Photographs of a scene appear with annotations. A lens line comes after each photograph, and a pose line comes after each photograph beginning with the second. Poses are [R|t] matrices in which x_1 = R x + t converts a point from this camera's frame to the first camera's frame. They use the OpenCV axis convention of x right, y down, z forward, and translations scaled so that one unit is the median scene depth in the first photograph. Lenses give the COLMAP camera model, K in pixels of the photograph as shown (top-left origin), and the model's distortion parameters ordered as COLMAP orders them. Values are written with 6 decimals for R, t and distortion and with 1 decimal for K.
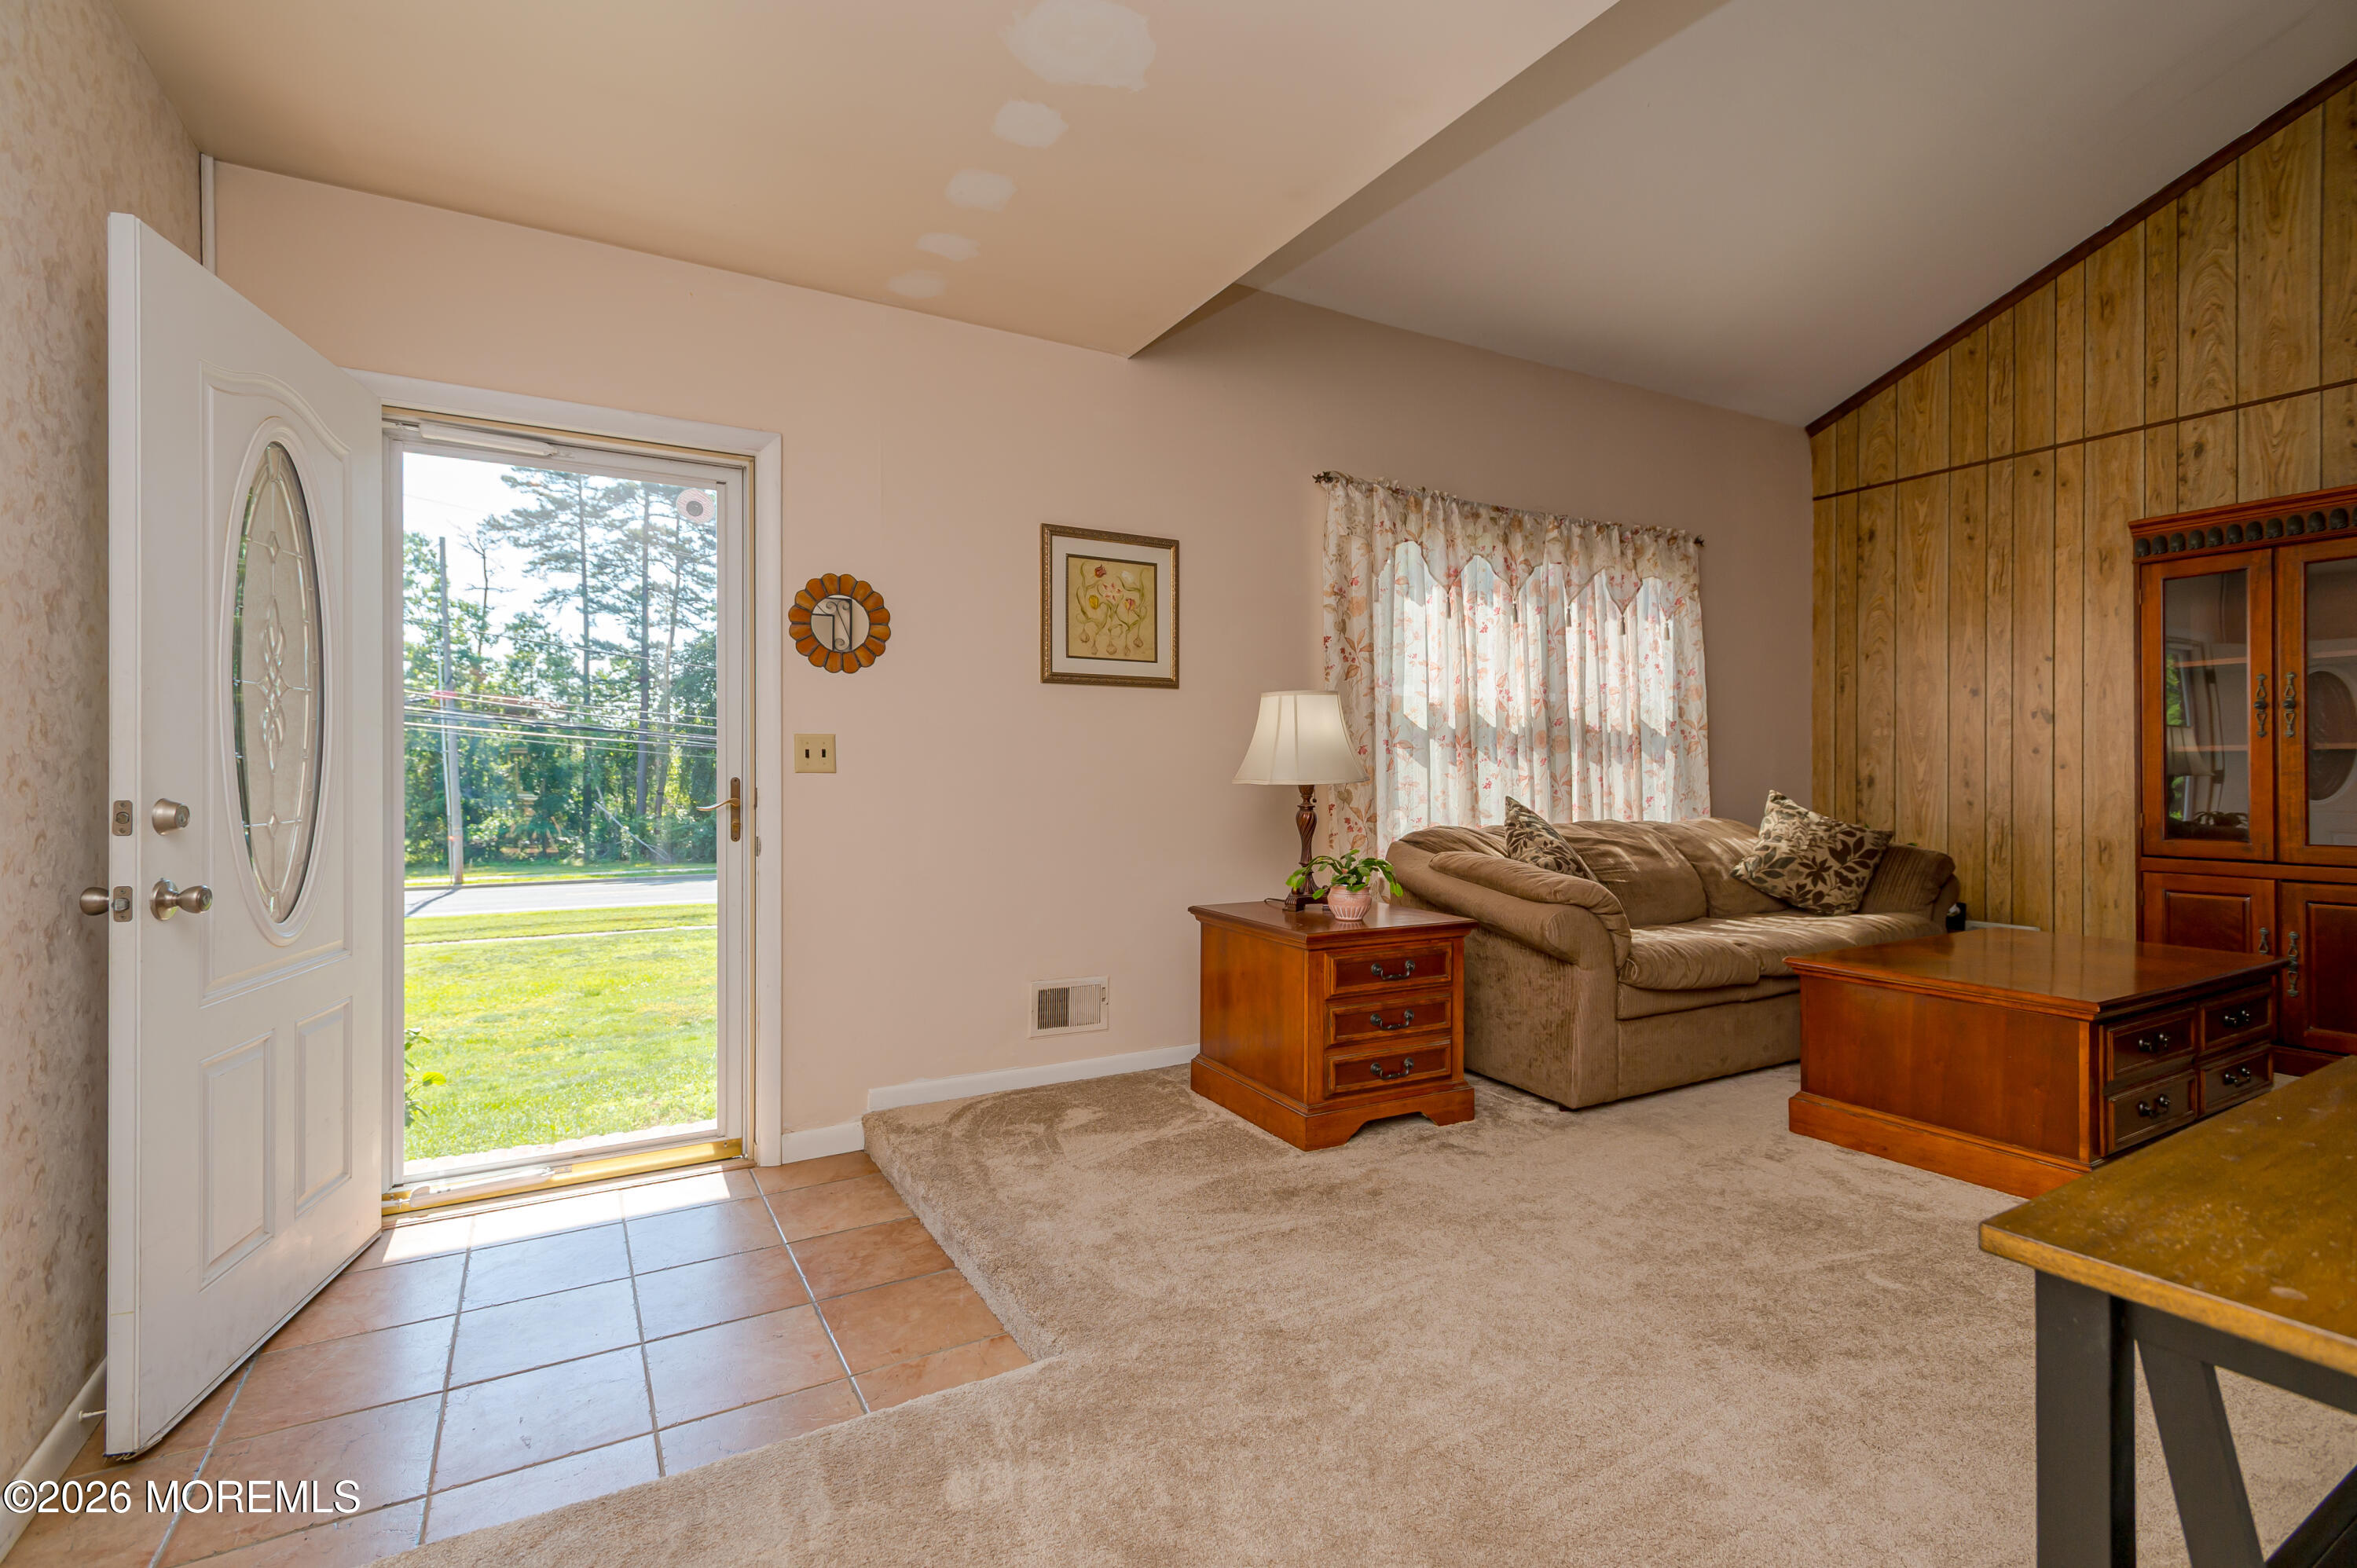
lens RADIAL K [[1092.8, 0, 1176.5], [0, 1092.8, 775.9], [0, 0, 1]] dist [0.016926, -0.001424]
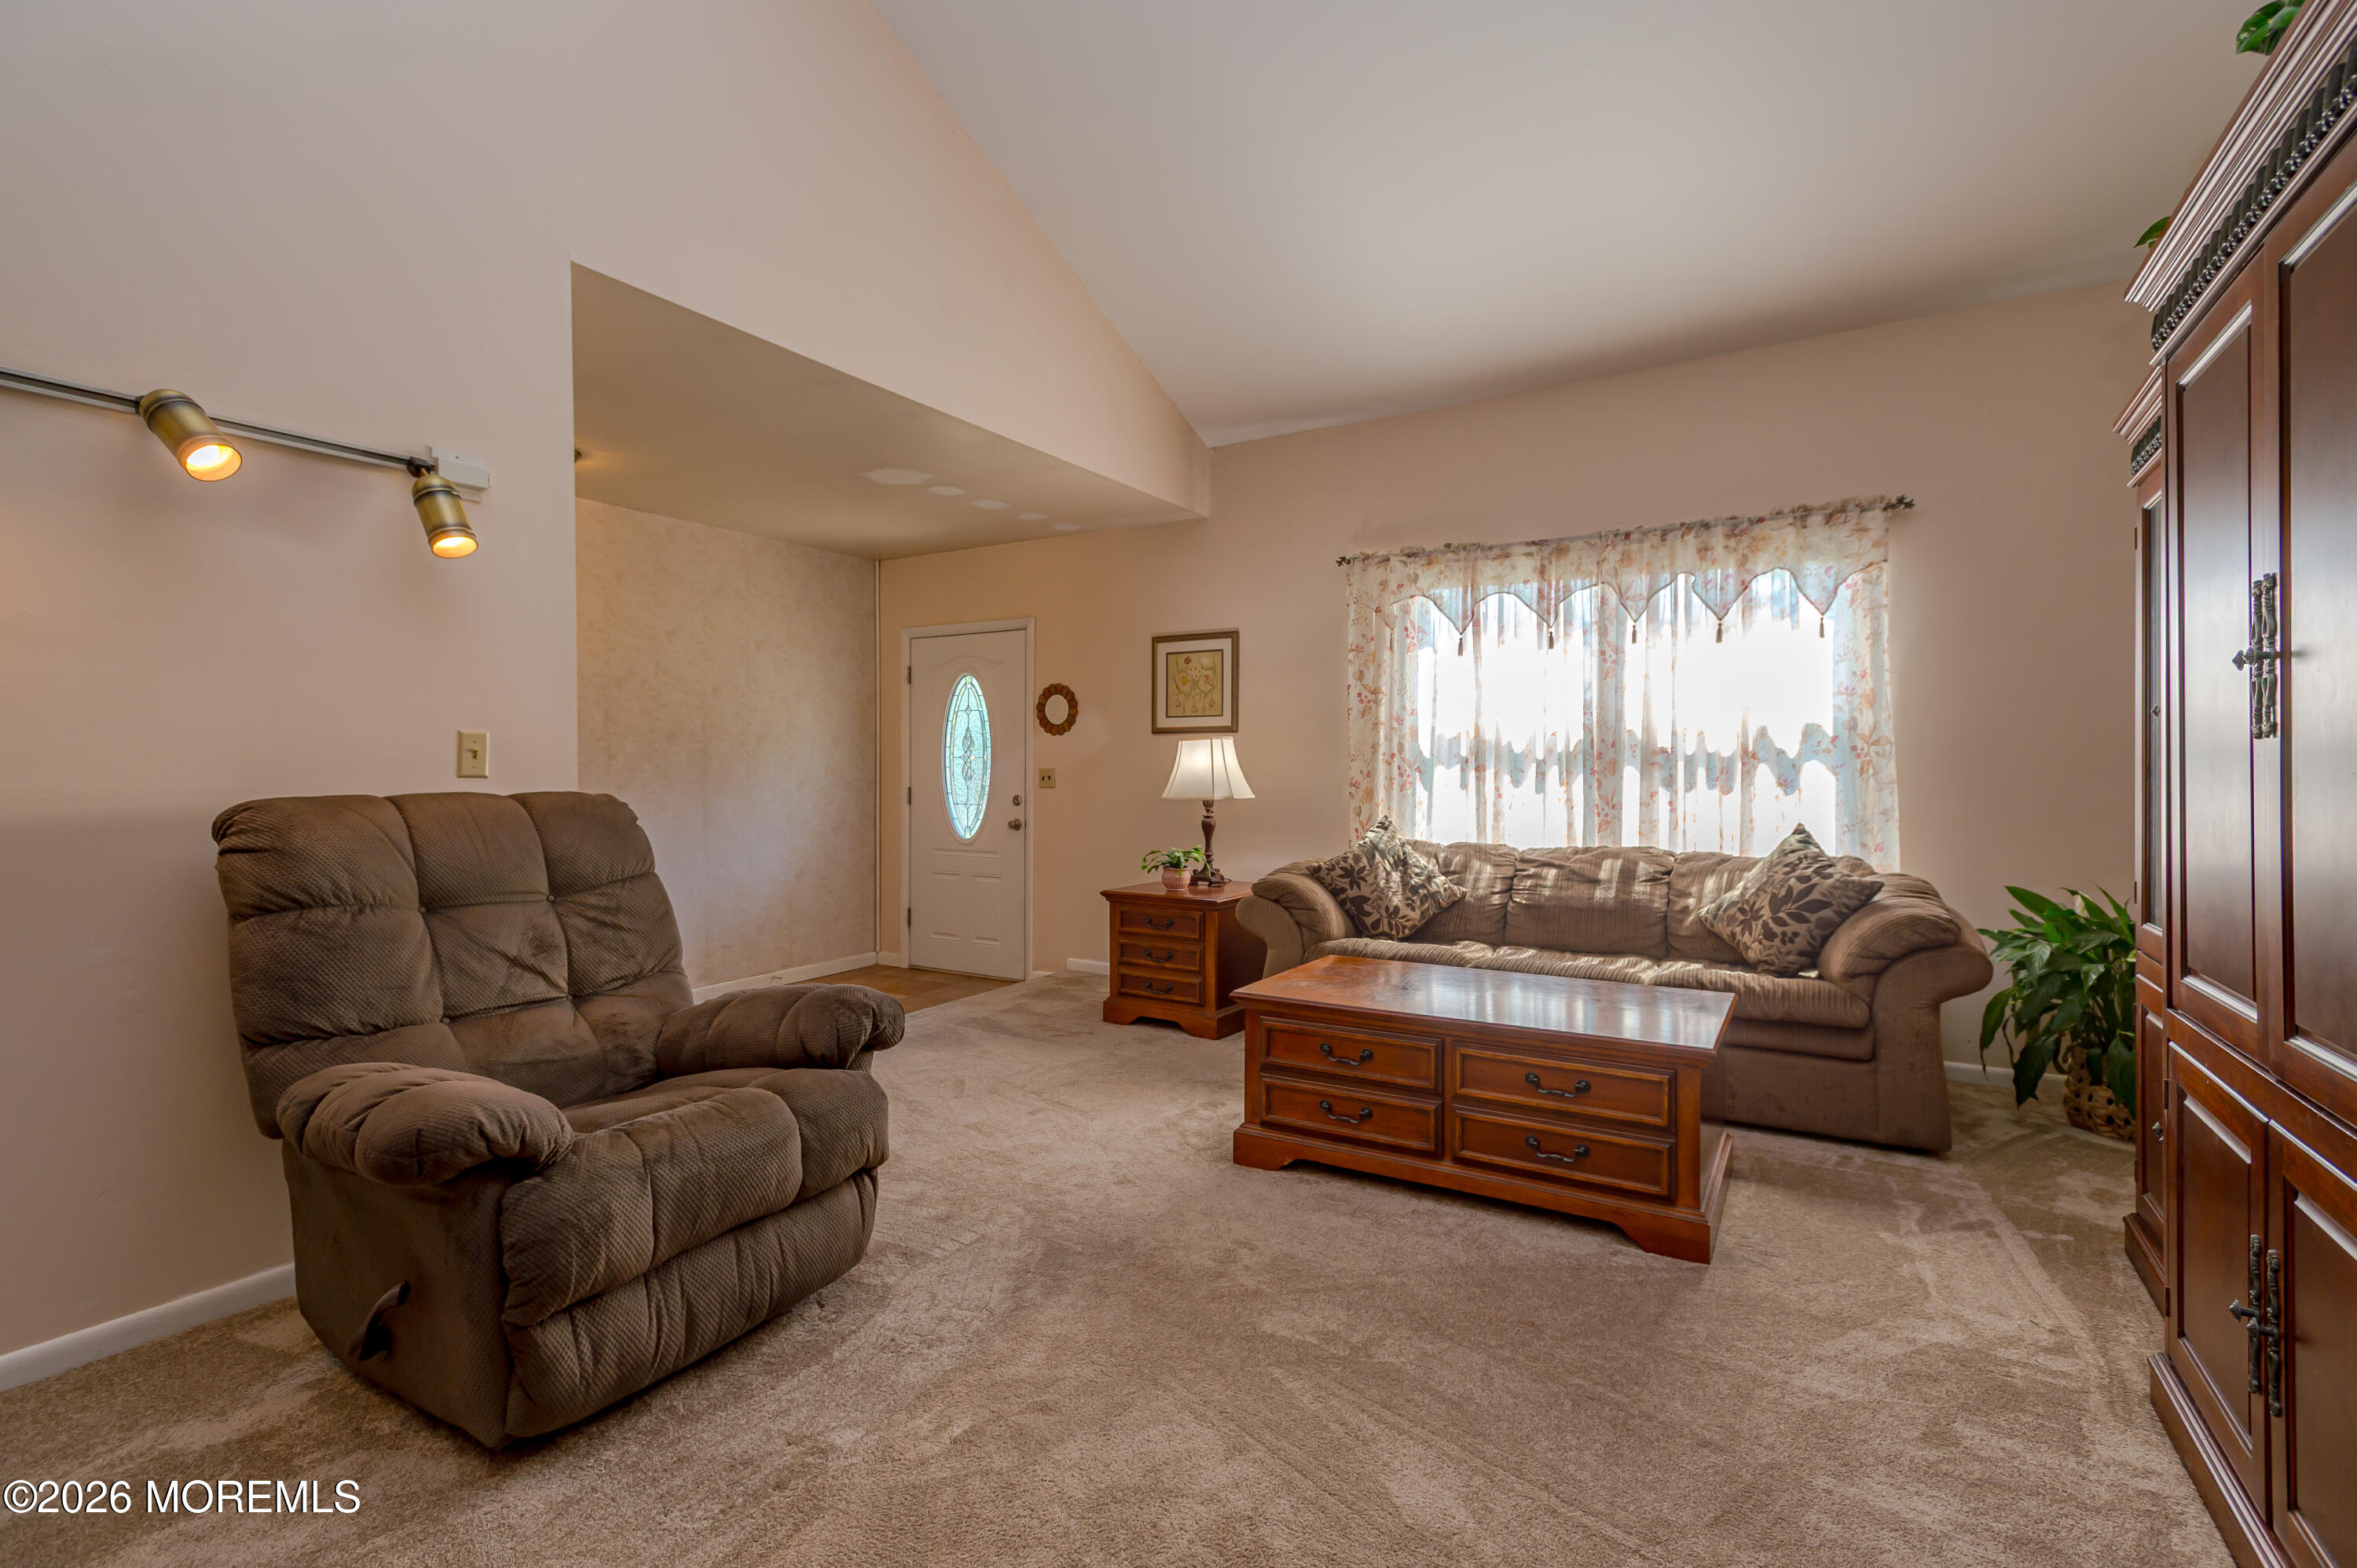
lens RADIAL K [[1092.8, 0, 1175.4], [0, 1092.8, 774.8], [0, 0, 1]] dist [0.016926, -0.001424]
pose [[0.479006, 0.004620, -0.877799, 1.117175], [-0.004922, 0.999985, 0.002578, -0.024383], [0.877798, 0.003086, 0.479022, 0.209207]]
